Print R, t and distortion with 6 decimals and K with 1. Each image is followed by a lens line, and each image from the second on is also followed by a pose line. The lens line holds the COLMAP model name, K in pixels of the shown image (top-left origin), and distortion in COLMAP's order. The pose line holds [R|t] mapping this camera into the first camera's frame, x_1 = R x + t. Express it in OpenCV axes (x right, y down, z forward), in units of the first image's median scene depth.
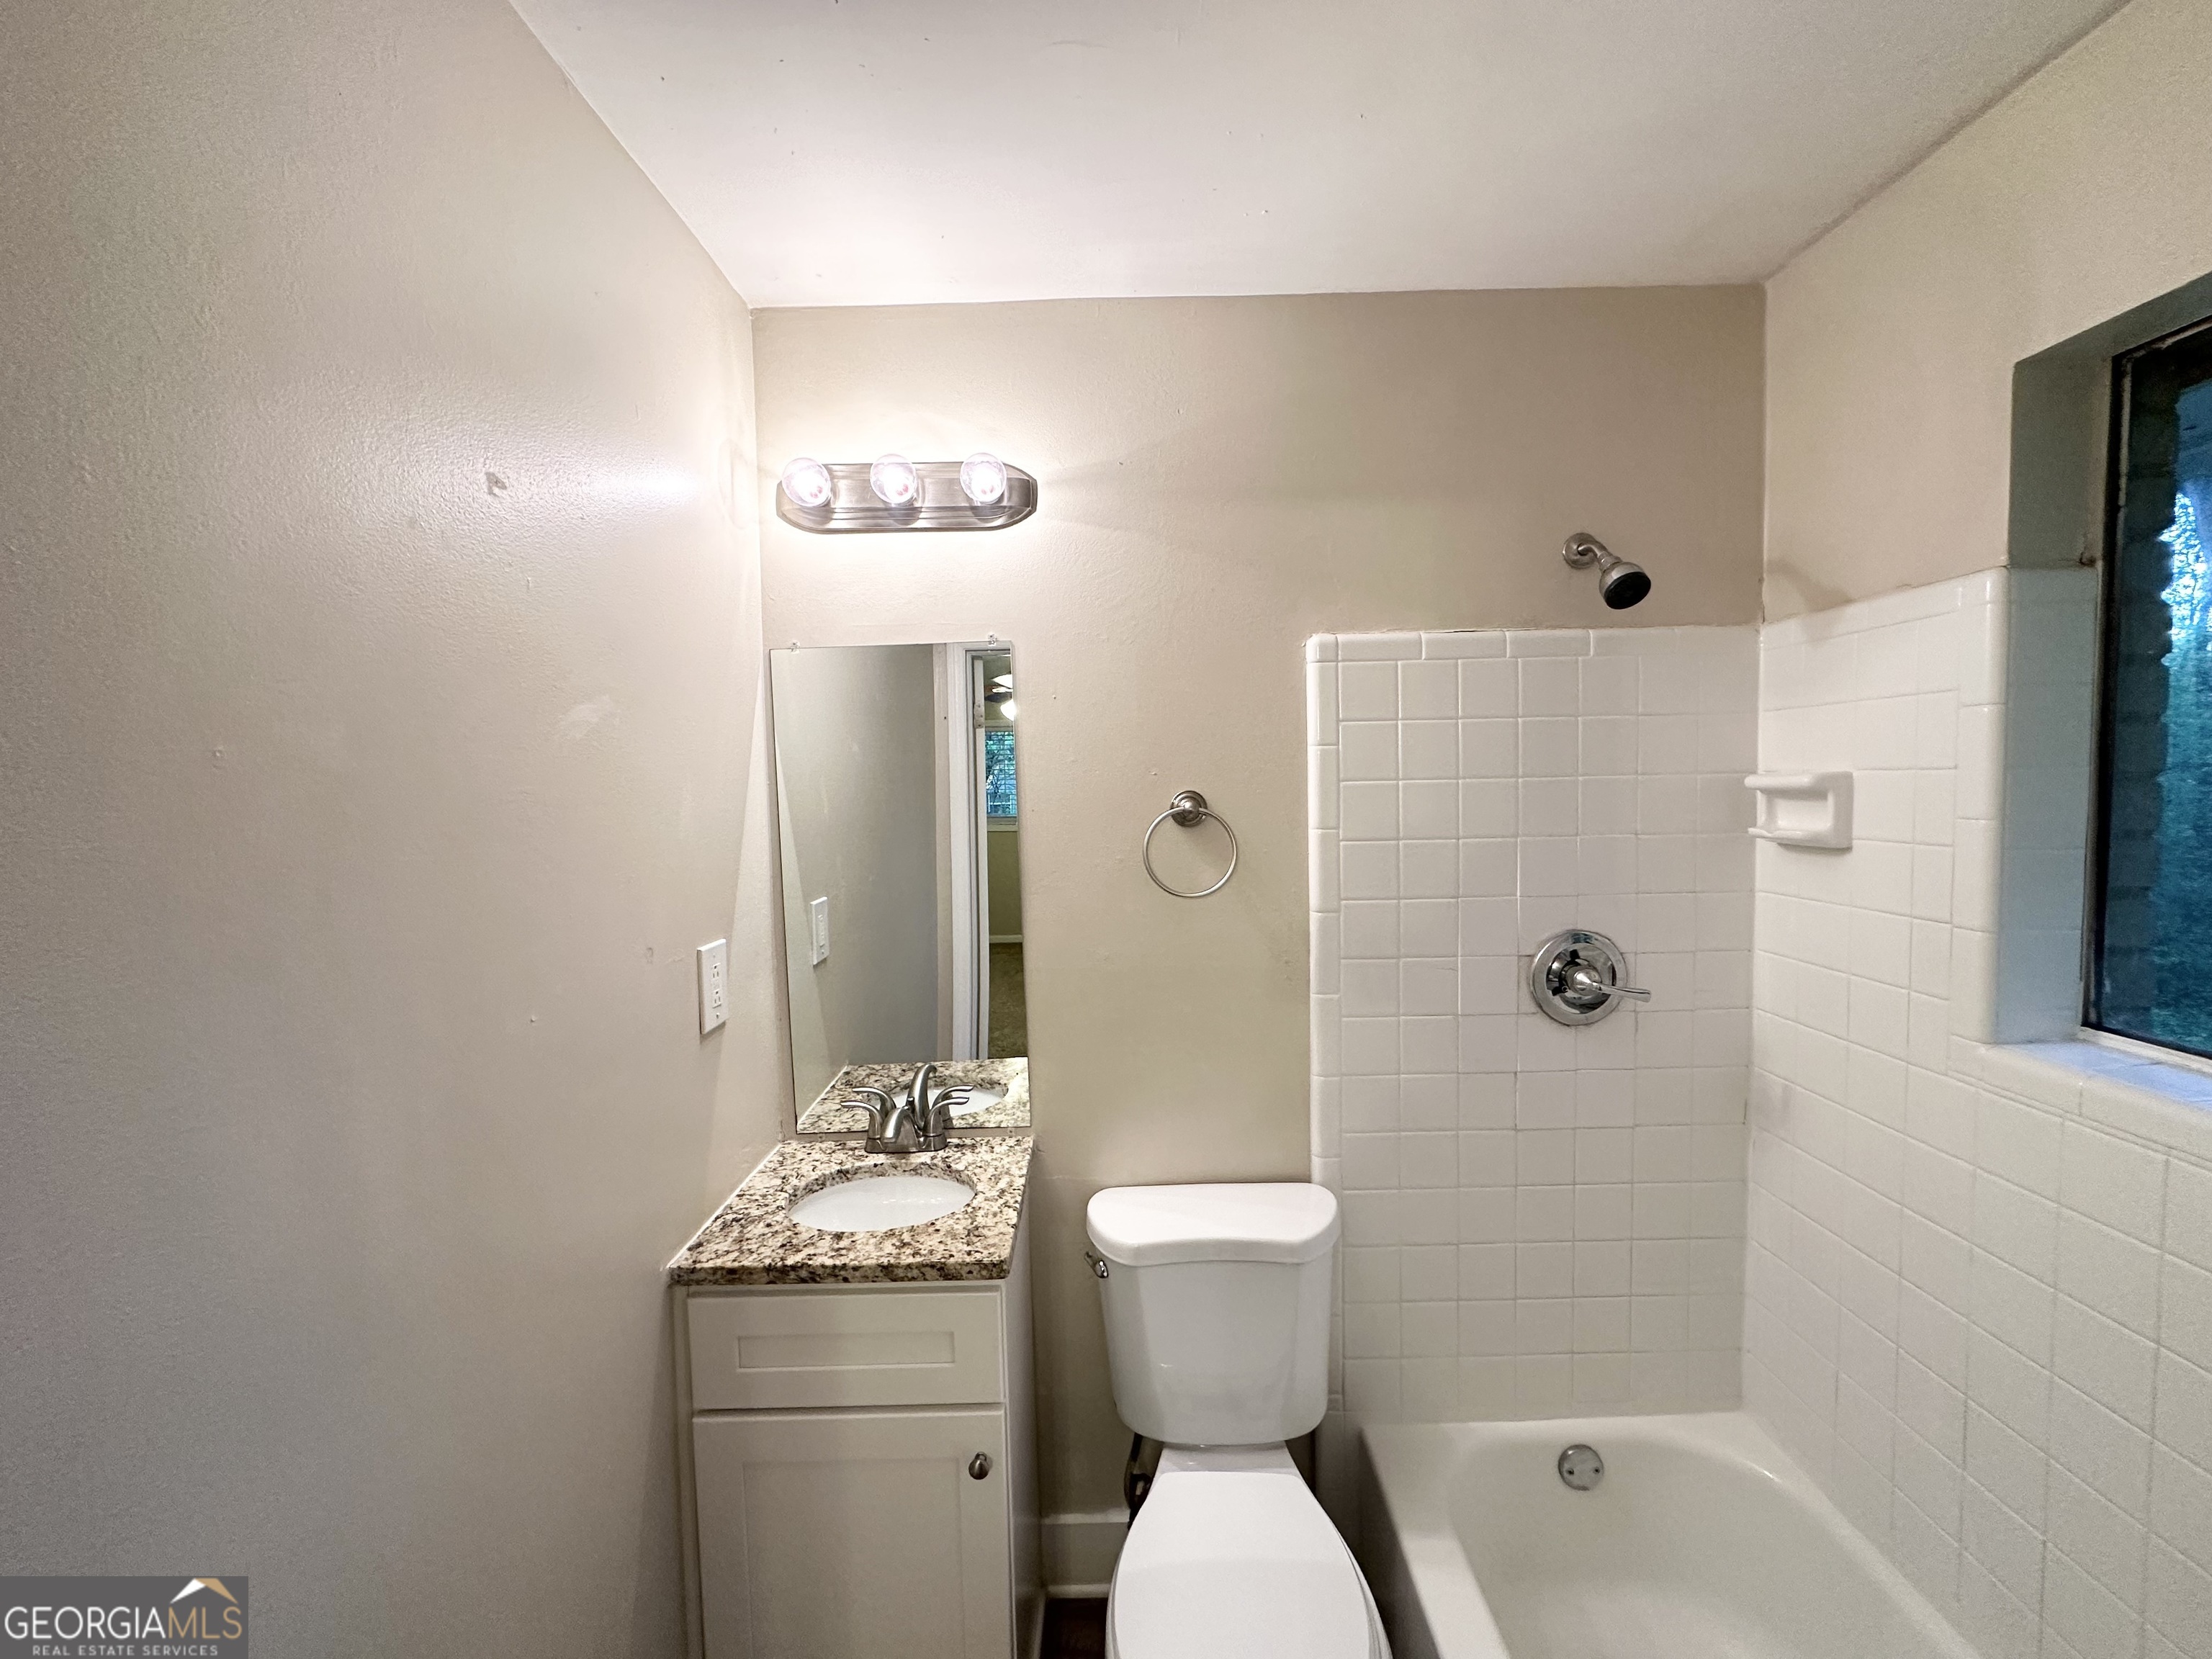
lens RADIAL K [[882.0, 0, 1109.4], [0, 882.0, 832.1], [0, 0, 1]] dist [-0.001101, 0.000068]
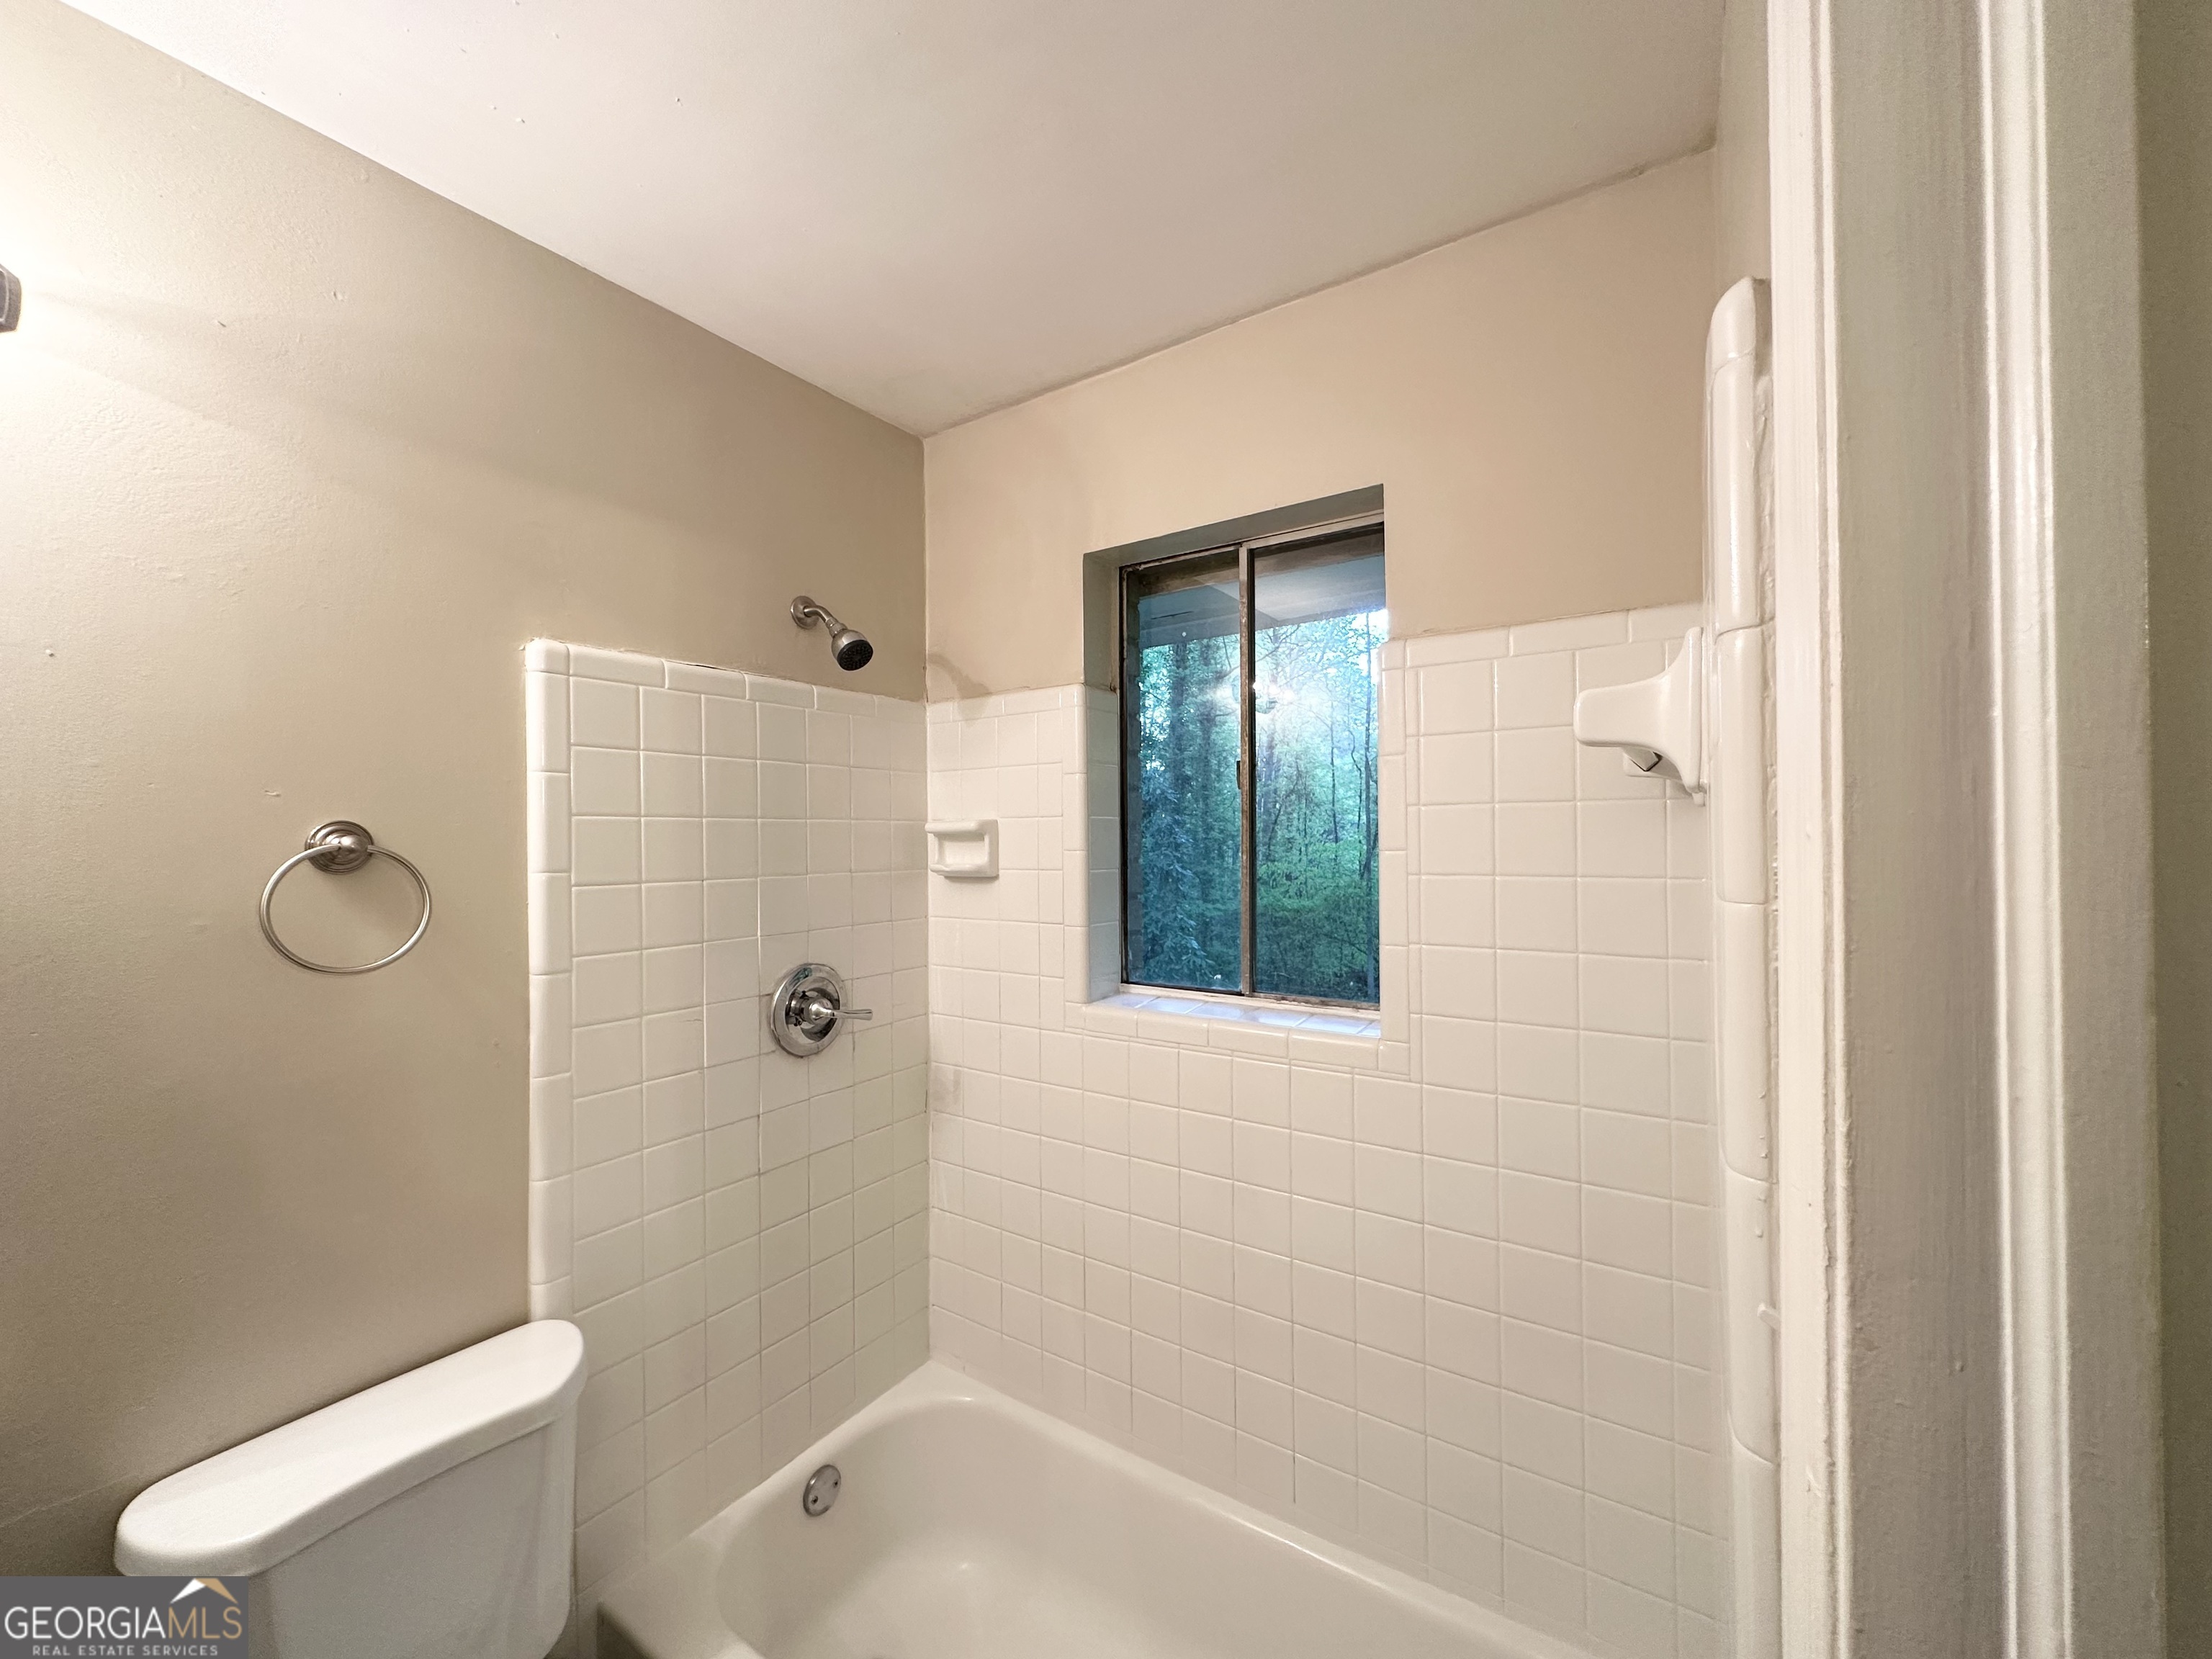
lens RADIAL K [[882.0, 0, 1110.6], [0, 882.0, 828.2], [0, 0, 1]] dist [-0.001101, 0.000068]
pose [[0.550070, 0.022501, 0.834815, -0.160978], [0.046254, 0.997282, -0.057357, 0.026672], [-0.833836, 0.070164, 0.547534, 0.106952]]
